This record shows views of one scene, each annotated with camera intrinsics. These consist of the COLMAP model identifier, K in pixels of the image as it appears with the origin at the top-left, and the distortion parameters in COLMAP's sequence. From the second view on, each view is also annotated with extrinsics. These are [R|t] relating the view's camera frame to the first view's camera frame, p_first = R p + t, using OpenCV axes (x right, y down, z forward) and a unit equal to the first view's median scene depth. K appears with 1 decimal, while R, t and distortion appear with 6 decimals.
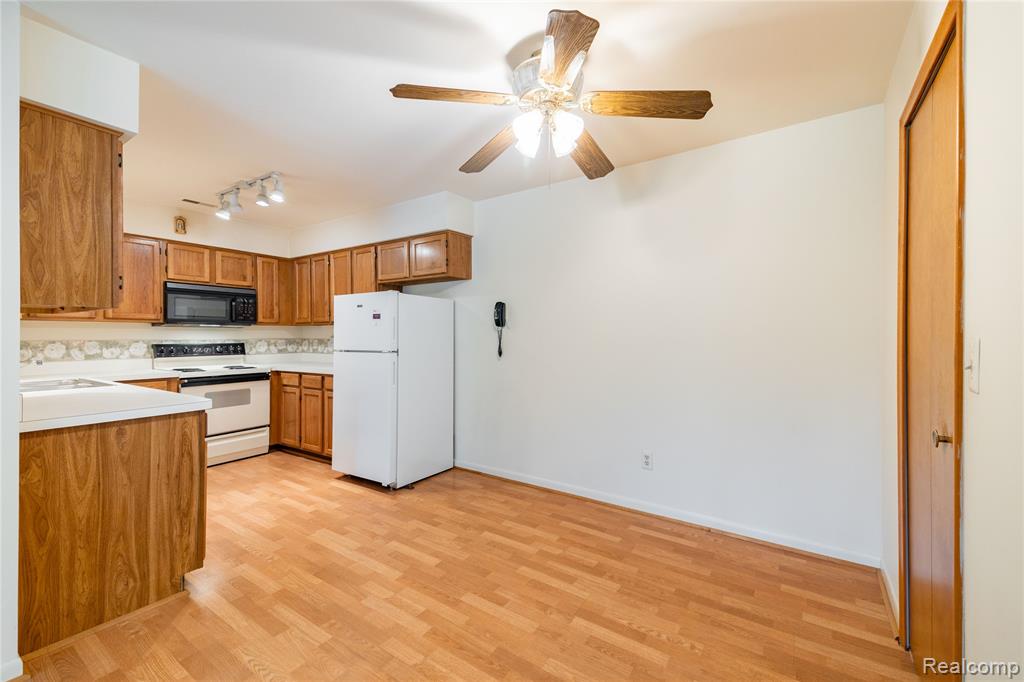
lens RADIAL K [[418.8, 0, 513.1], [0, 418.8, 337.0], [0, 0, 1]] dist [0.056603, -0.020434]
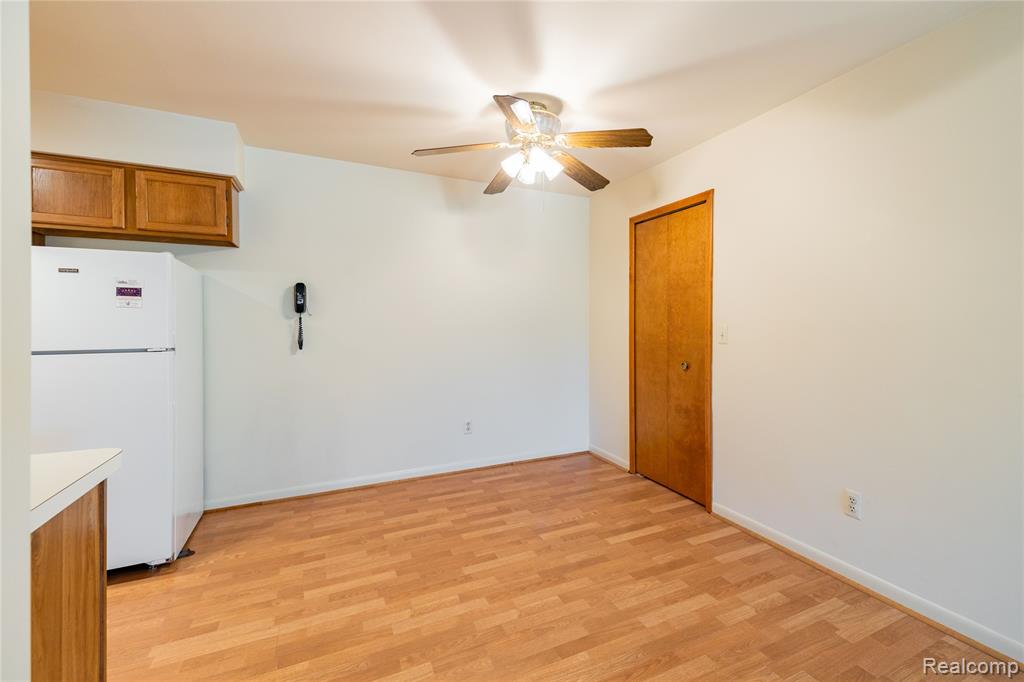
lens RADIAL K [[431.8, 0, 528.6], [0, 431.8, 336.8], [0, 0, 1]] dist [0.059998, -0.022136]
pose [[0.508816, -0.026213, 0.860476, -0.524019], [0.003130, 0.999586, 0.028600, -0.001210], [-0.860870, -0.011859, 0.508687, 0.175543]]
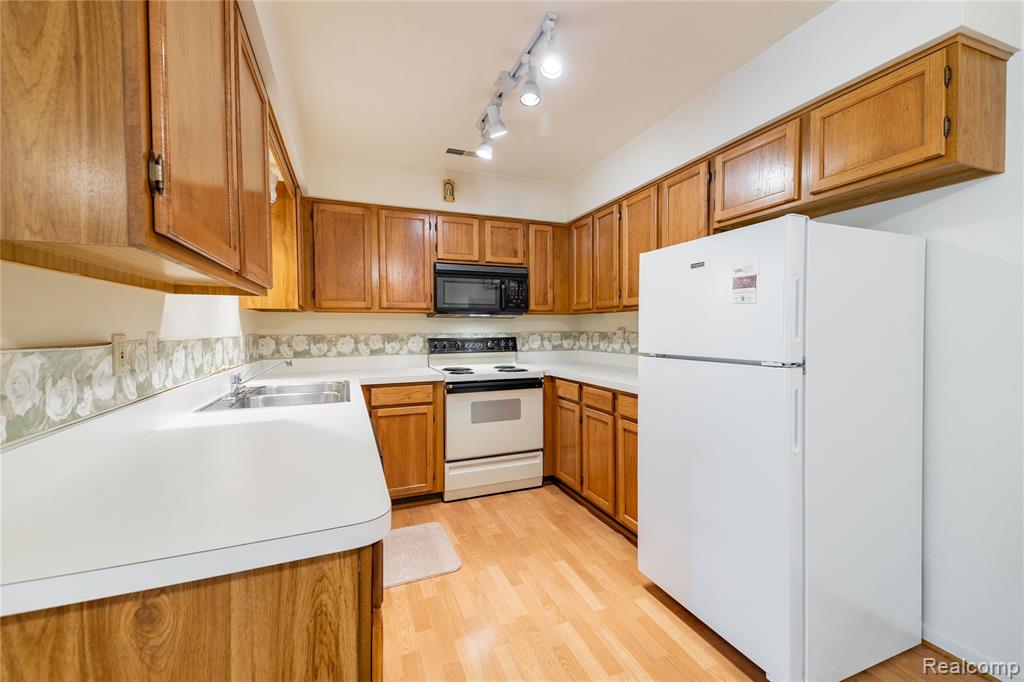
lens RADIAL K [[418.8, 0, 513.1], [0, 418.8, 337.0], [0, 0, 1]] dist [0.056603, -0.020434]
pose [[0.825067, 0.007983, -0.564978, -0.246552], [0.002873, 0.999828, 0.018323, -0.000598], [0.565027, -0.016741, 0.824902, 0.450615]]
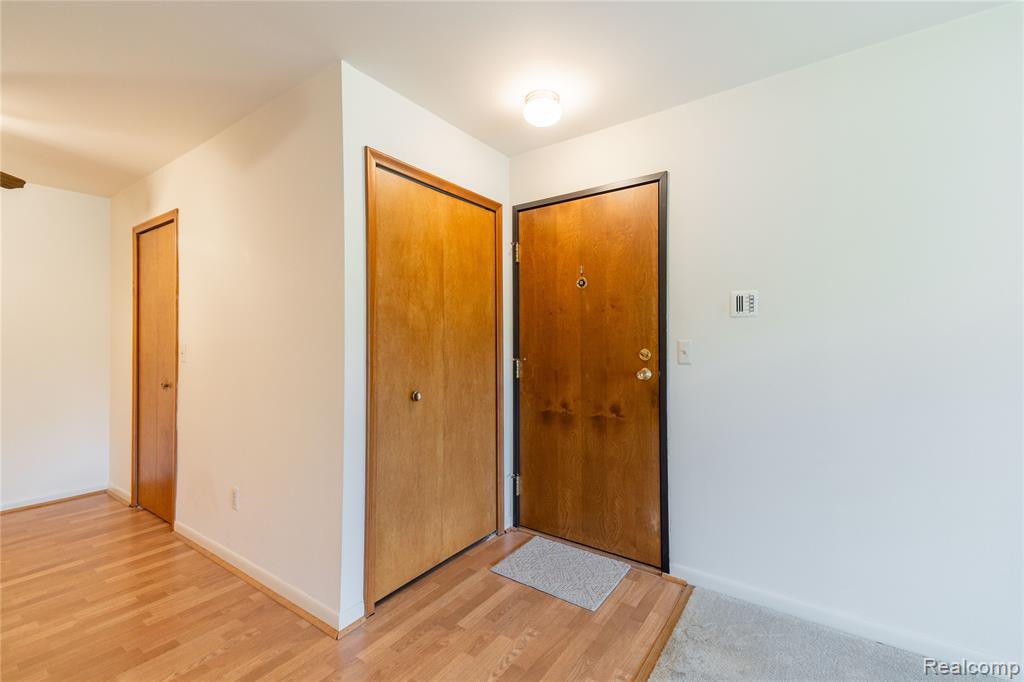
lens RADIAL K [[431.8, 0, 528.6], [0, 431.8, 336.8], [0, 0, 1]] dist [0.059998, -0.022136]
pose [[0.001043, 0.011272, 0.999936, -0.486226], [0.005323, 0.999922, -0.011278, 0.002848], [-0.999985, 0.005334, 0.000983, -0.333442]]
